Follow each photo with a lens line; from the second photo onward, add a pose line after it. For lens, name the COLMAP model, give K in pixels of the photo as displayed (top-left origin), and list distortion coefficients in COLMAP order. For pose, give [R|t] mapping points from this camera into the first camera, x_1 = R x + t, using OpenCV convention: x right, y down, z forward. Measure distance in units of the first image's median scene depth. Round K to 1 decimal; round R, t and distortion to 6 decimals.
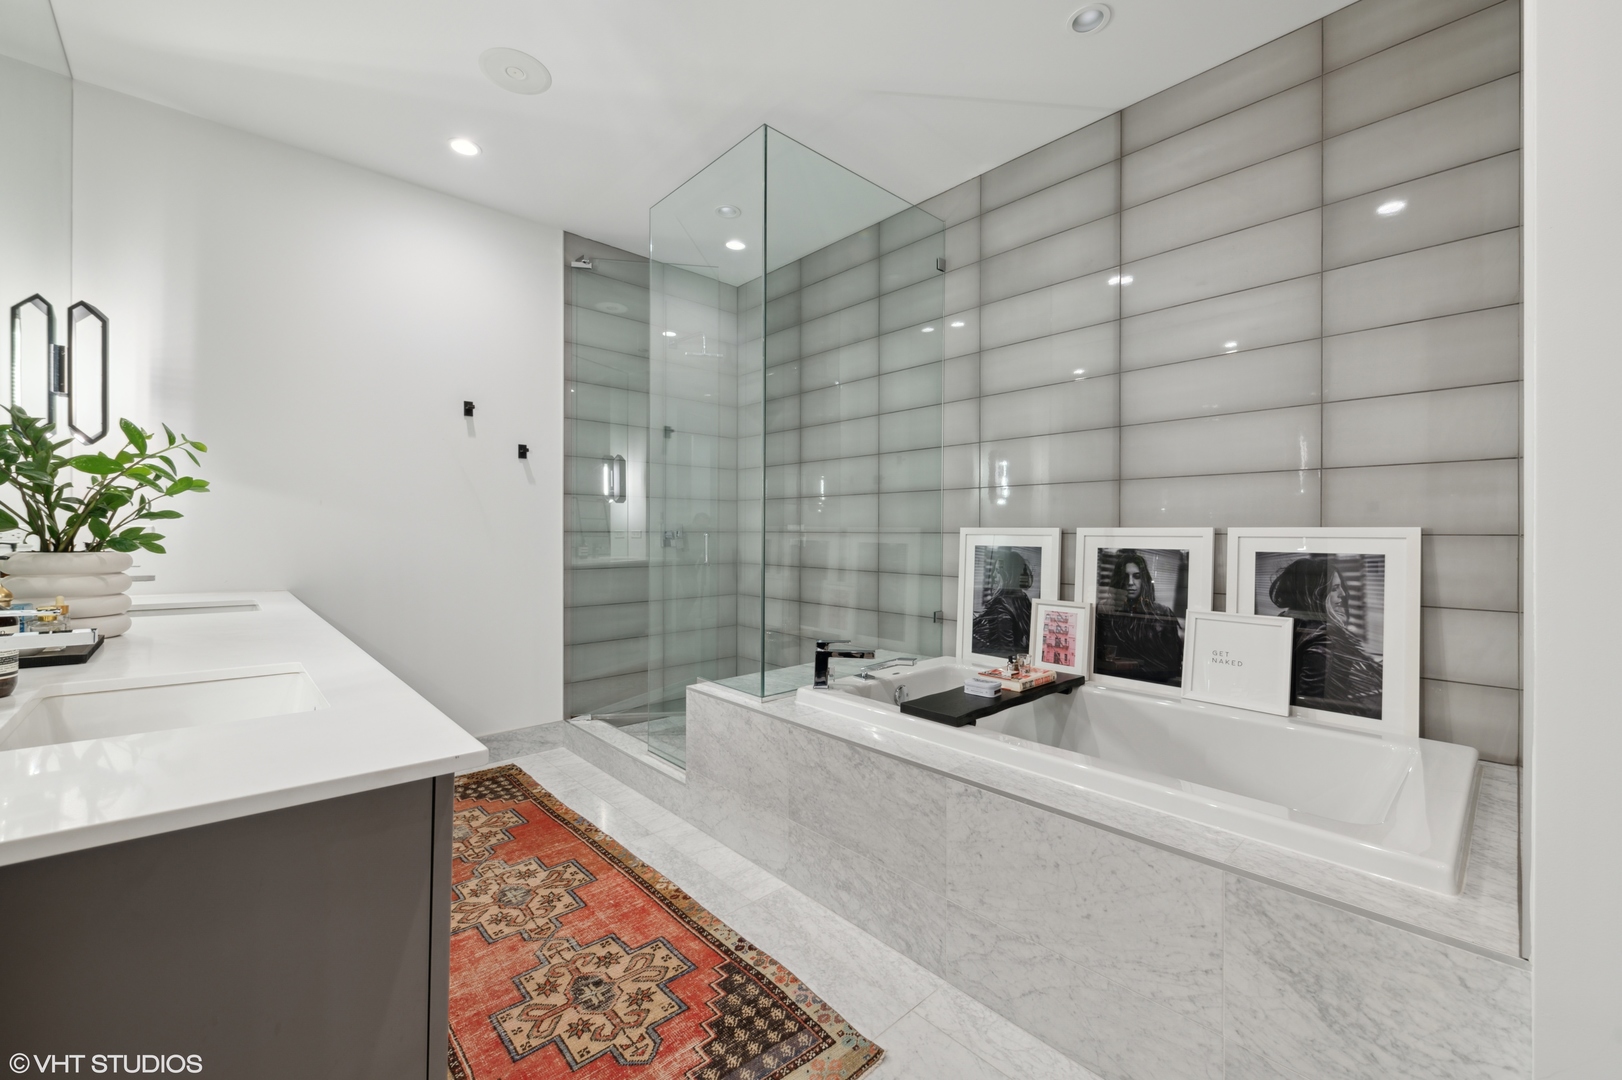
lens RADIAL K [[650.4, 0, 805.6], [0, 650.4, 535.0], [0, 0, 1]] dist [0.013288, -0.001802]
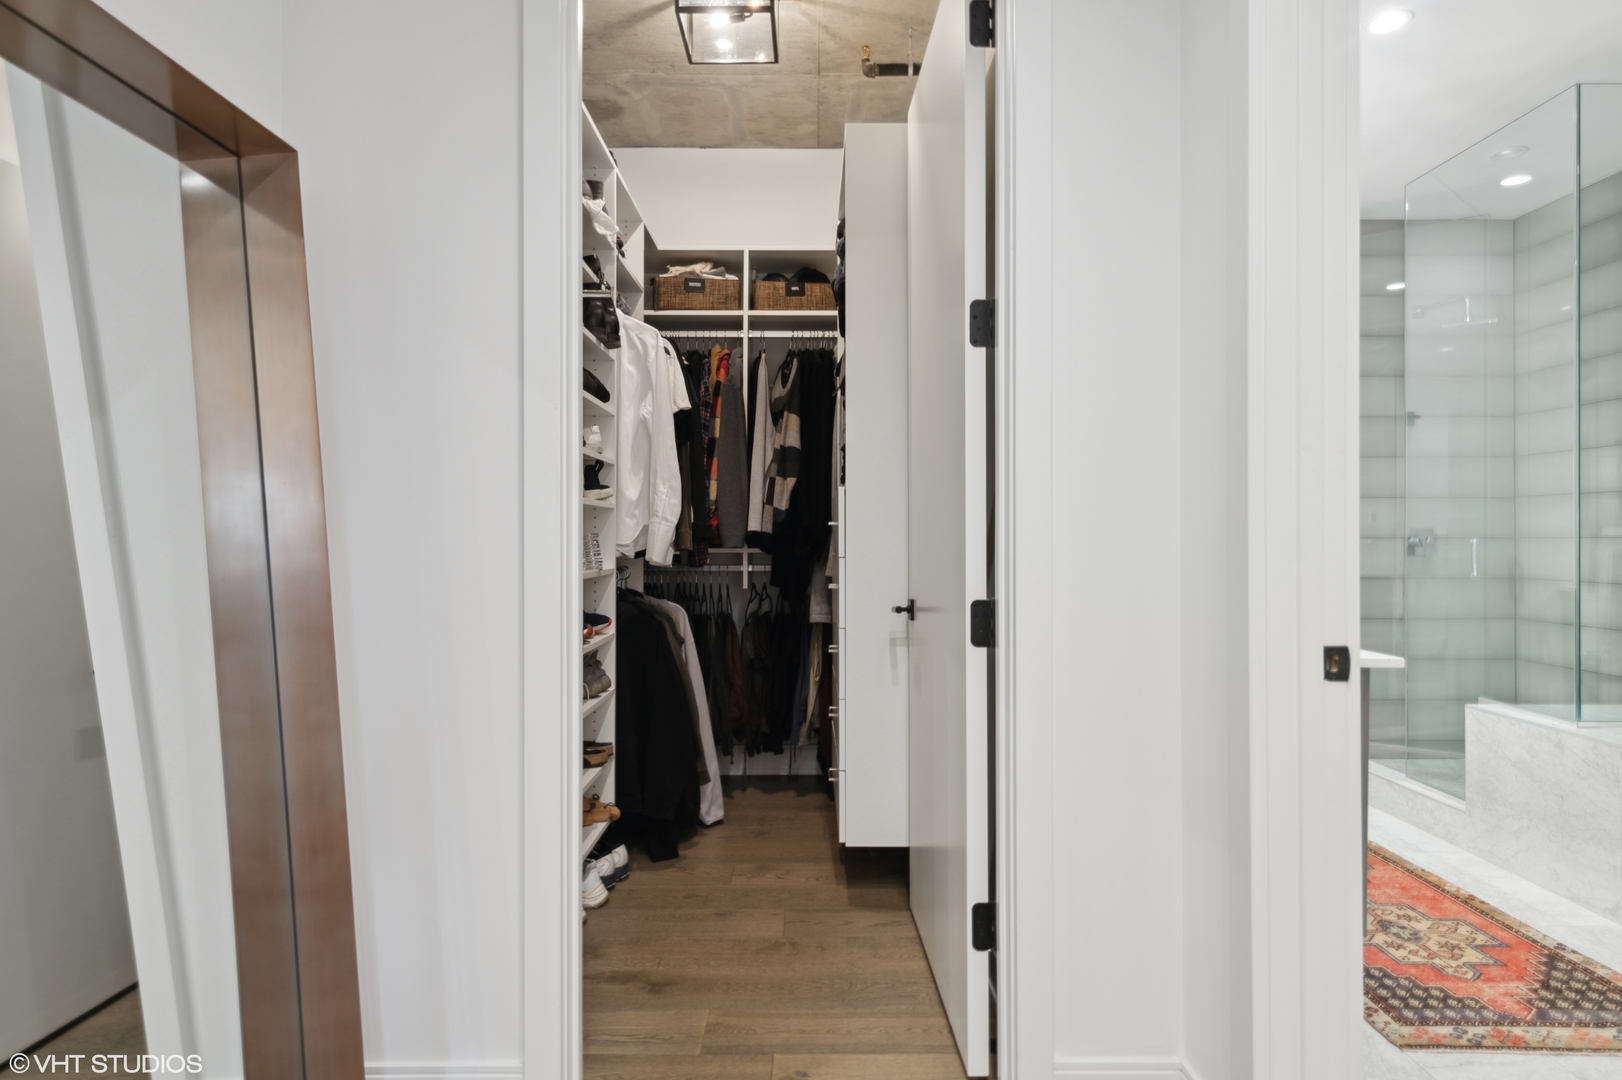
lens RADIAL K [[885.2, 0, 808.8], [0, 885.2, 536.0], [0, 0, 1]] dist [0.004111, -0.002941]
pose [[0.735010, -0.006207, -0.678028, -0.017399], [-0.000578, 0.999952, -0.009780, 0.008048], [0.678056, 0.007580, 0.734971, -0.637055]]
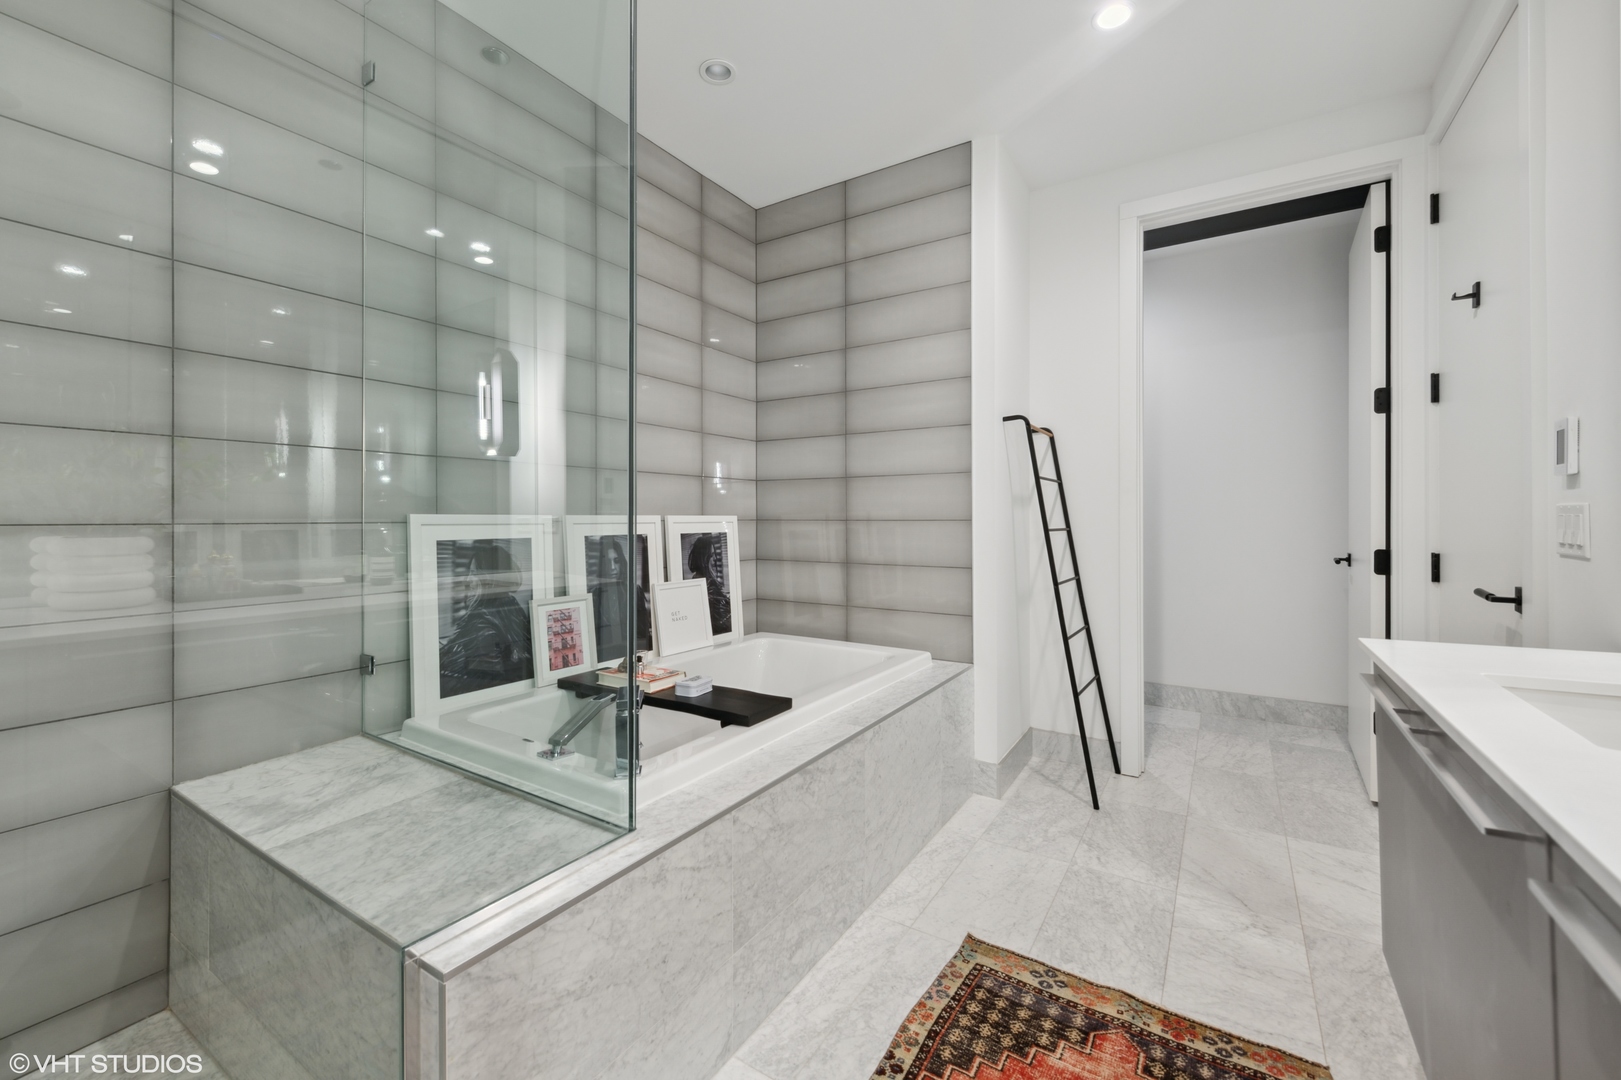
lens RADIAL K [[650.0, 0, 819.7], [0, 650.0, 523.9], [0, 0, 1]] dist [0.013288, -0.001802]
pose [[-0.260650, -0.008889, 0.965392, -0.645877], [0.009503, 0.999886, 0.011772, -0.006973], [-0.965387, 0.012243, -0.260536, 1.023686]]
